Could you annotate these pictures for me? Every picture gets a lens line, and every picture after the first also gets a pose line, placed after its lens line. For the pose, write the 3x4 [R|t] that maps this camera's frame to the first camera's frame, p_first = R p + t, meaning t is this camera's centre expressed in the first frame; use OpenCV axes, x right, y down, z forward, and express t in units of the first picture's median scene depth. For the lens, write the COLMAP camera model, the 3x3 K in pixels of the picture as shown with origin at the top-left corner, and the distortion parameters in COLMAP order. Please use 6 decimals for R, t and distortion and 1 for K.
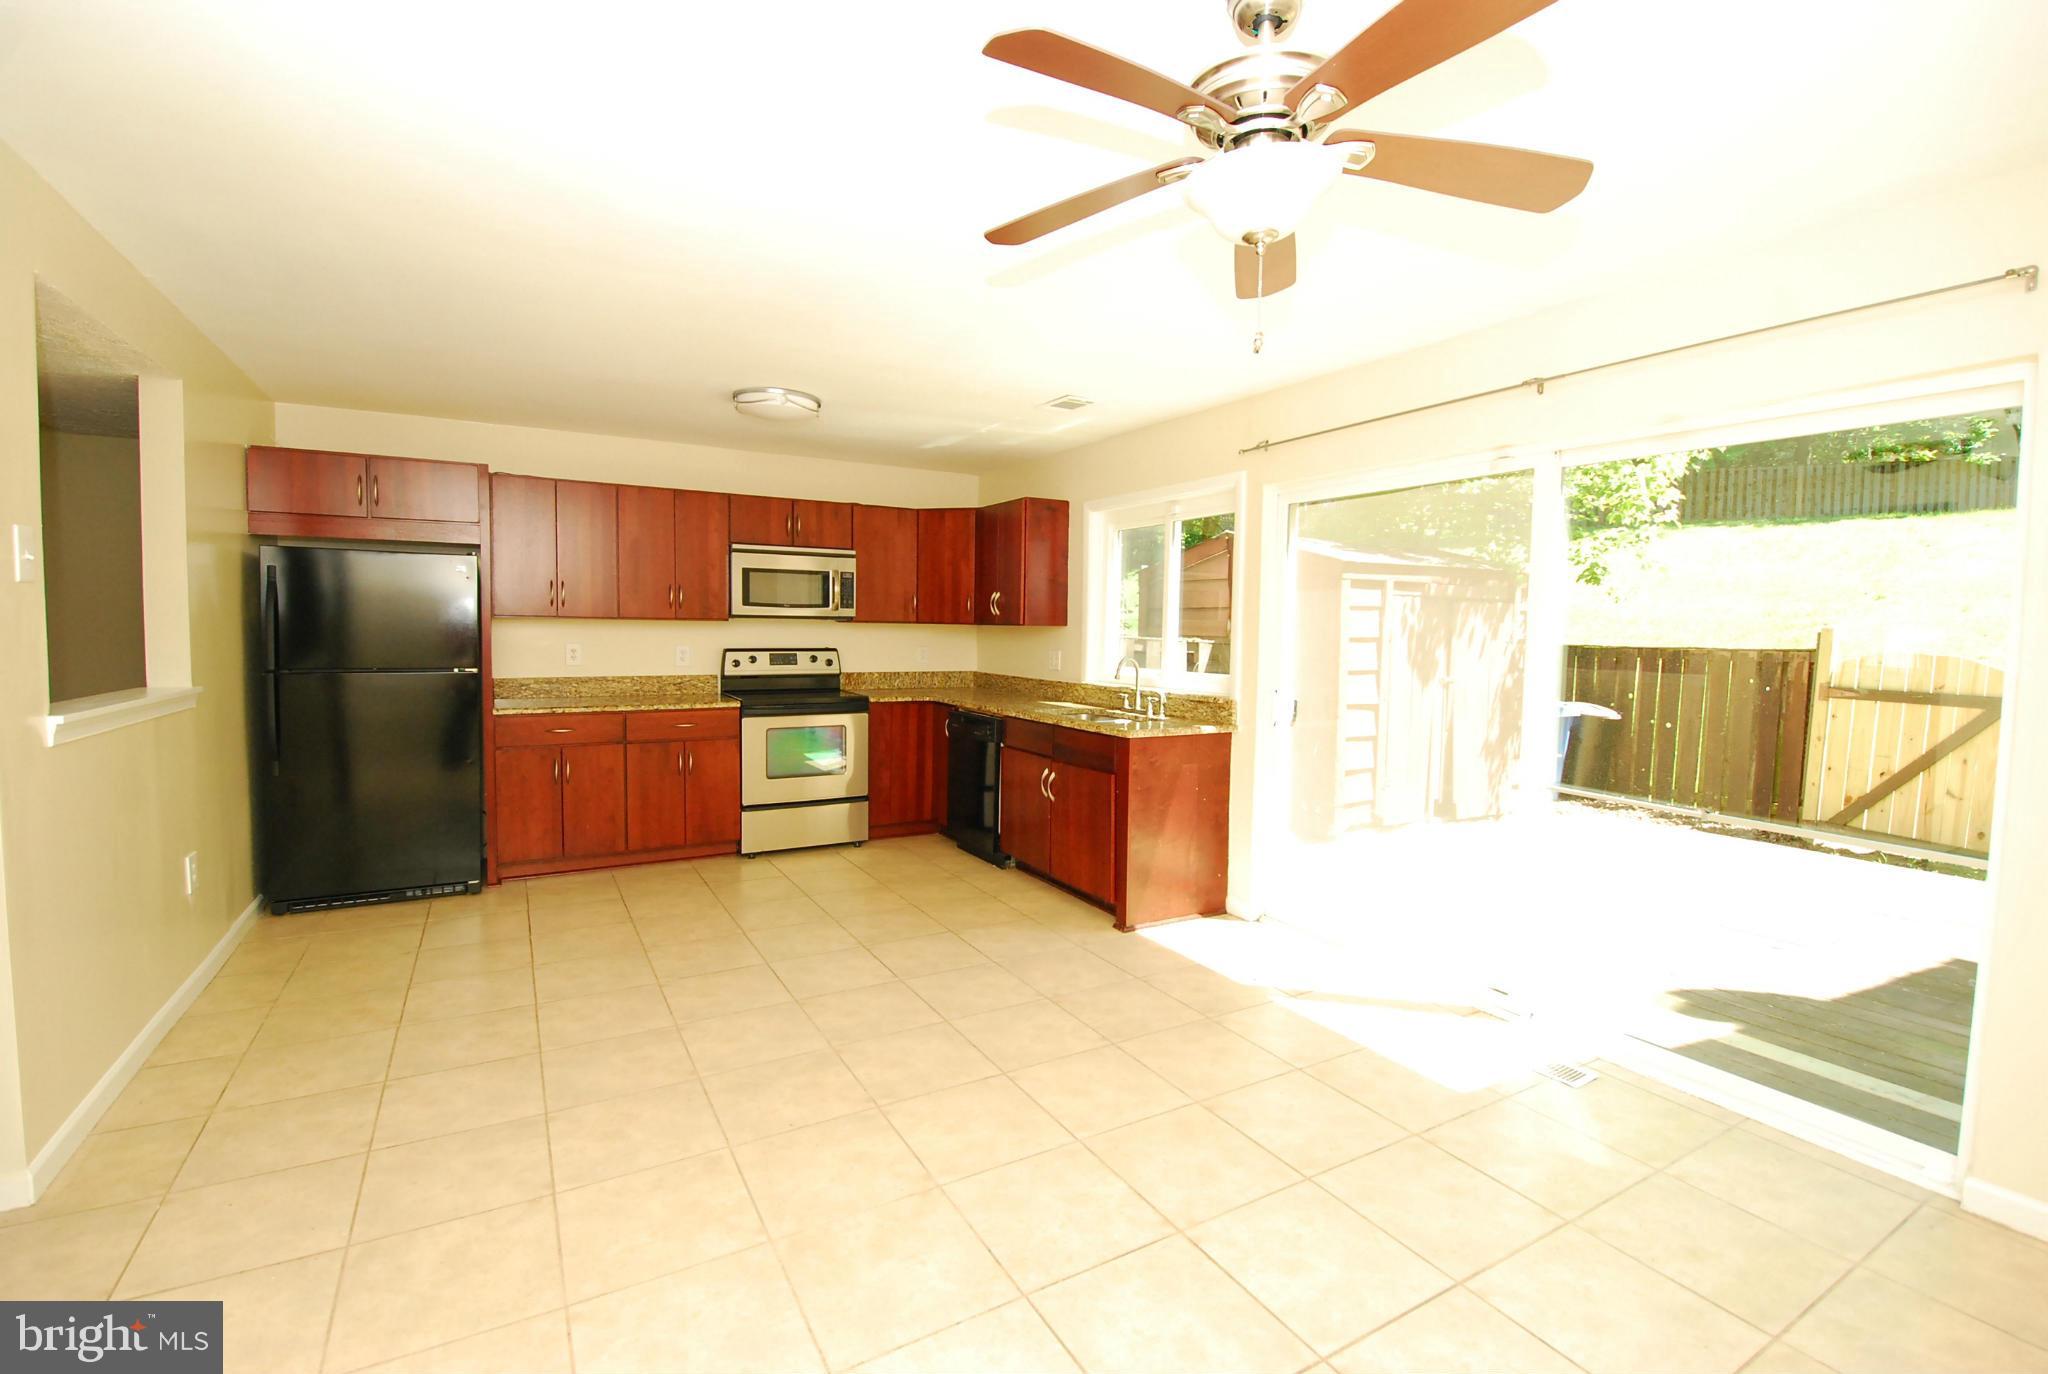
lens RADIAL K [[897.9, 0, 1012.4], [0, 897.9, 676.2], [0, 0, 1]] dist [0.021248, -0.026207]
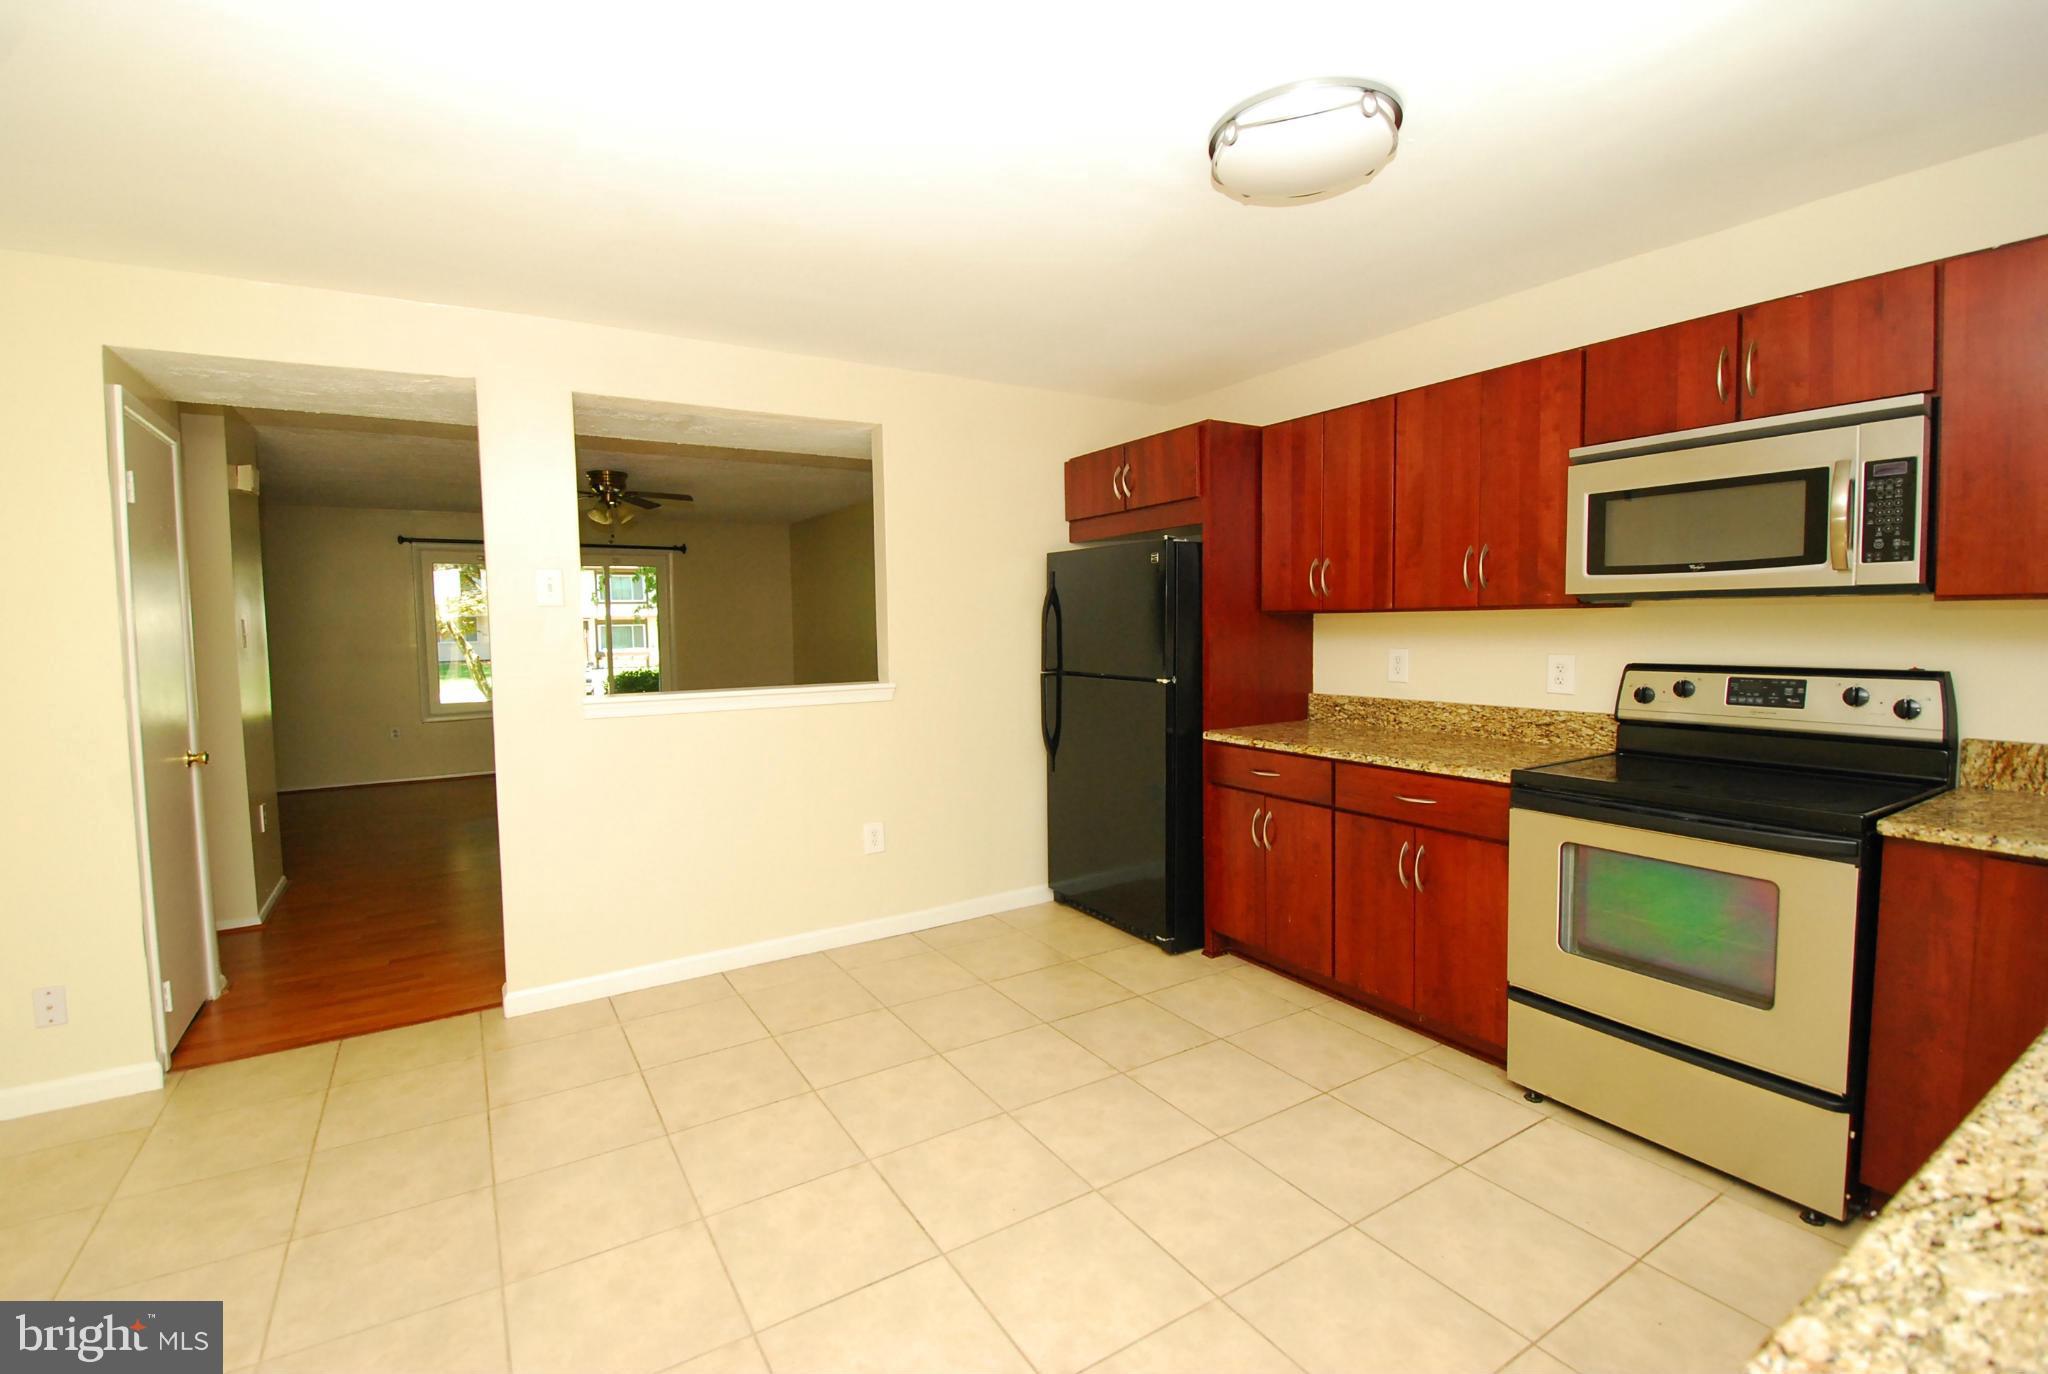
lens RADIAL K [[897.9, 0, 1012.4], [0, 897.9, 676.2], [0, 0, 1]] dist [0.021248, -0.026207]
pose [[0.039736, 0.045982, -0.998152, 0.167187], [-0.040024, 0.998212, 0.044391, -0.033789], [0.998408, 0.038186, 0.041505, 0.675978]]
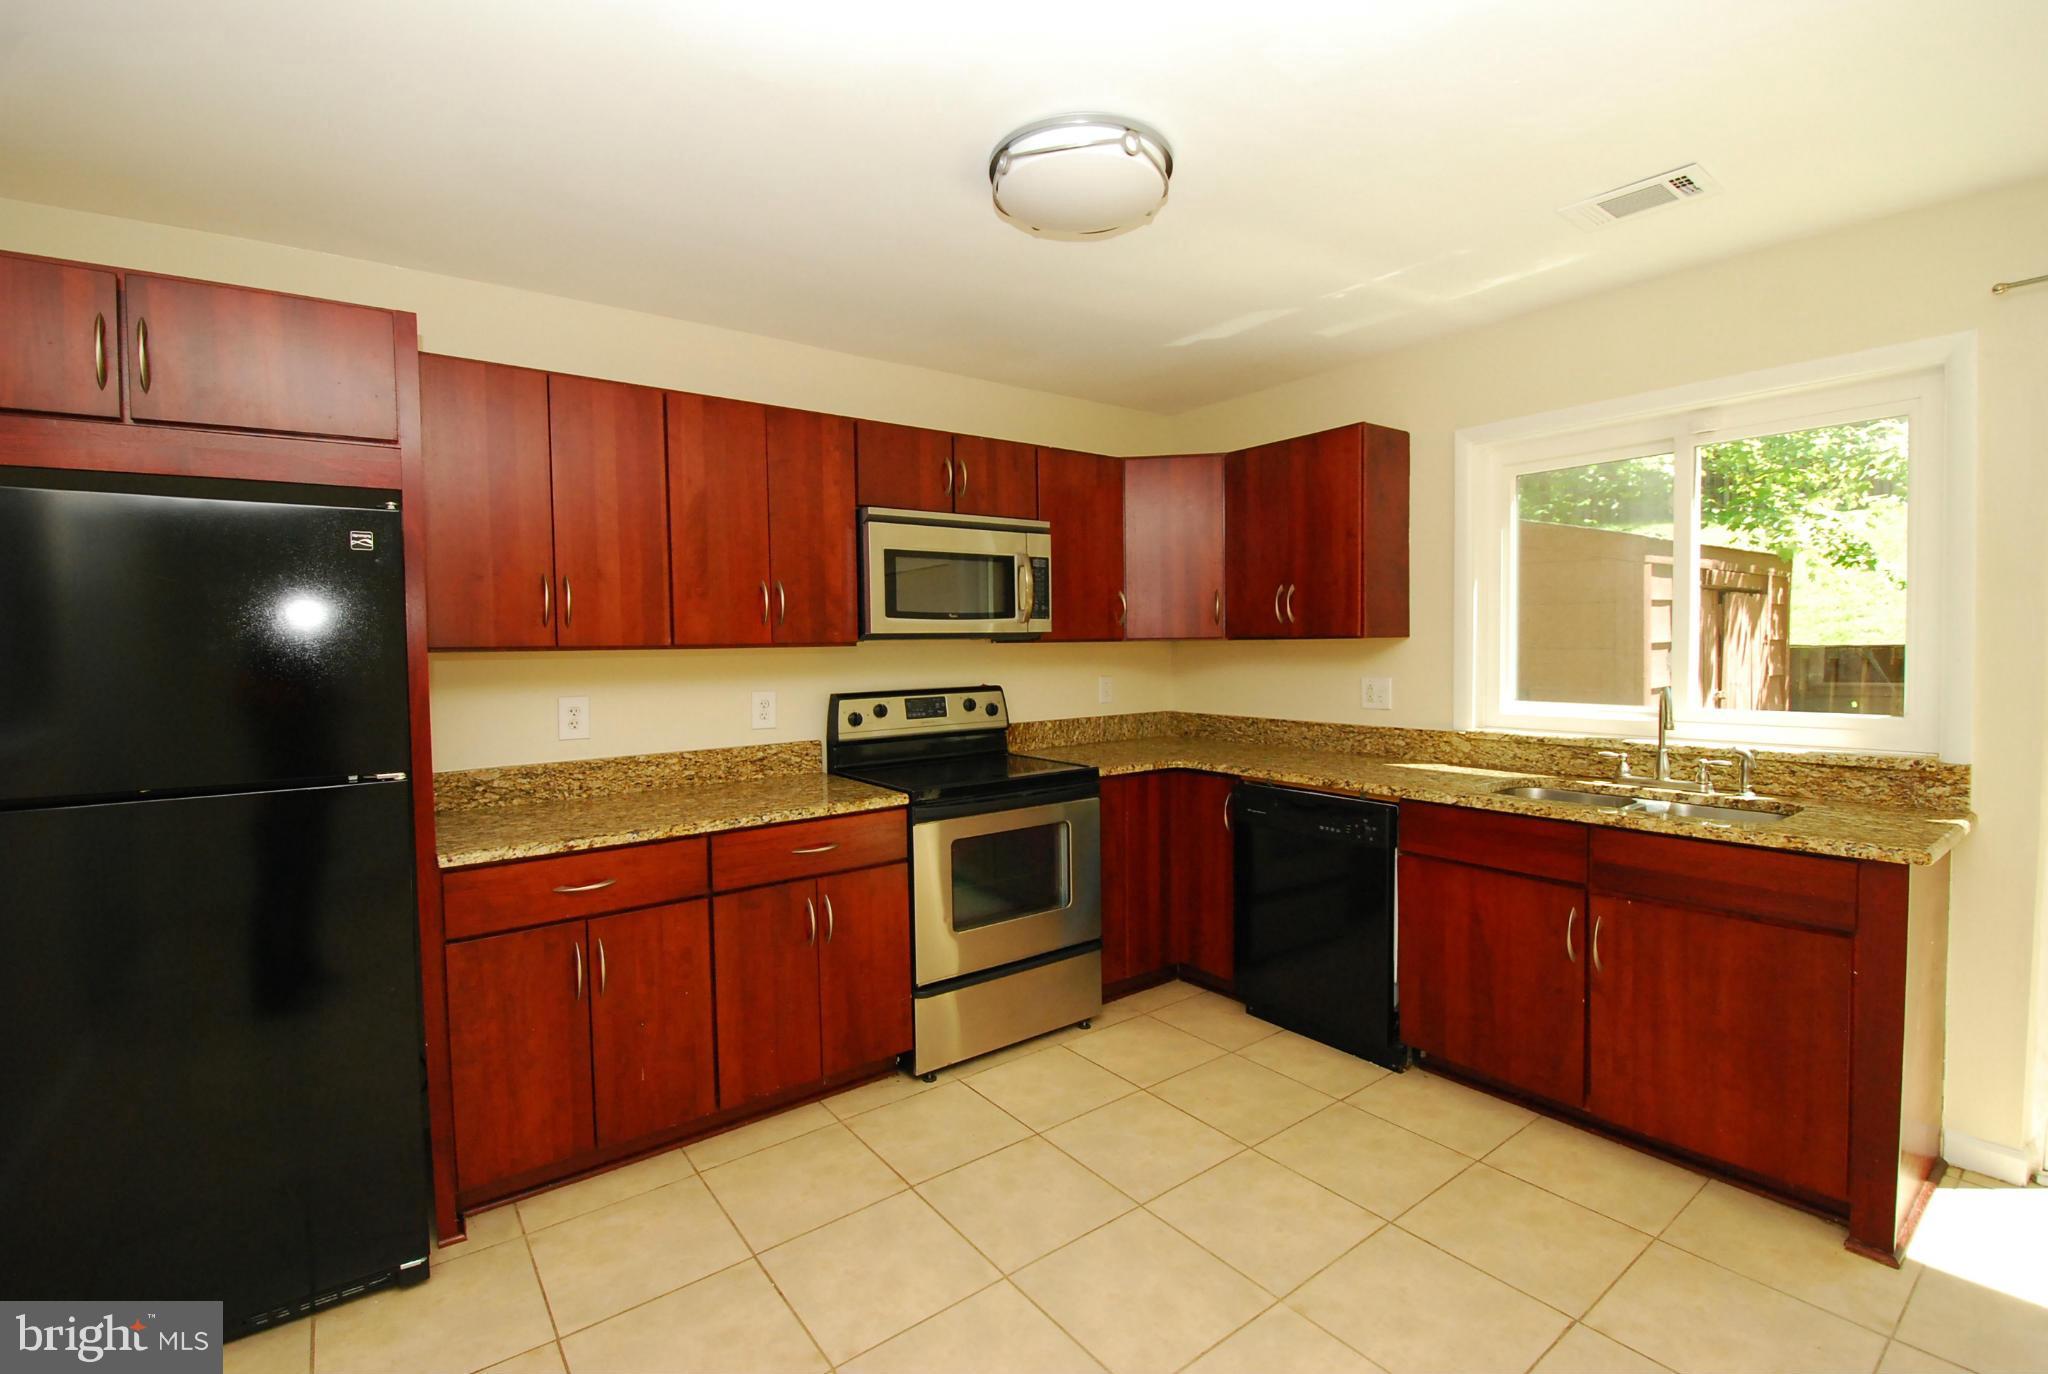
lens RADIAL K [[897.9, 0, 1012.4], [0, 897.9, 676.2], [0, 0, 1]] dist [0.021248, -0.026207]
pose [[0.992096, -0.035415, 0.120383, -0.290054], [0.038032, 0.999086, -0.019509, -0.028126], [-0.119582, 0.023933, 0.992536, 0.437465]]
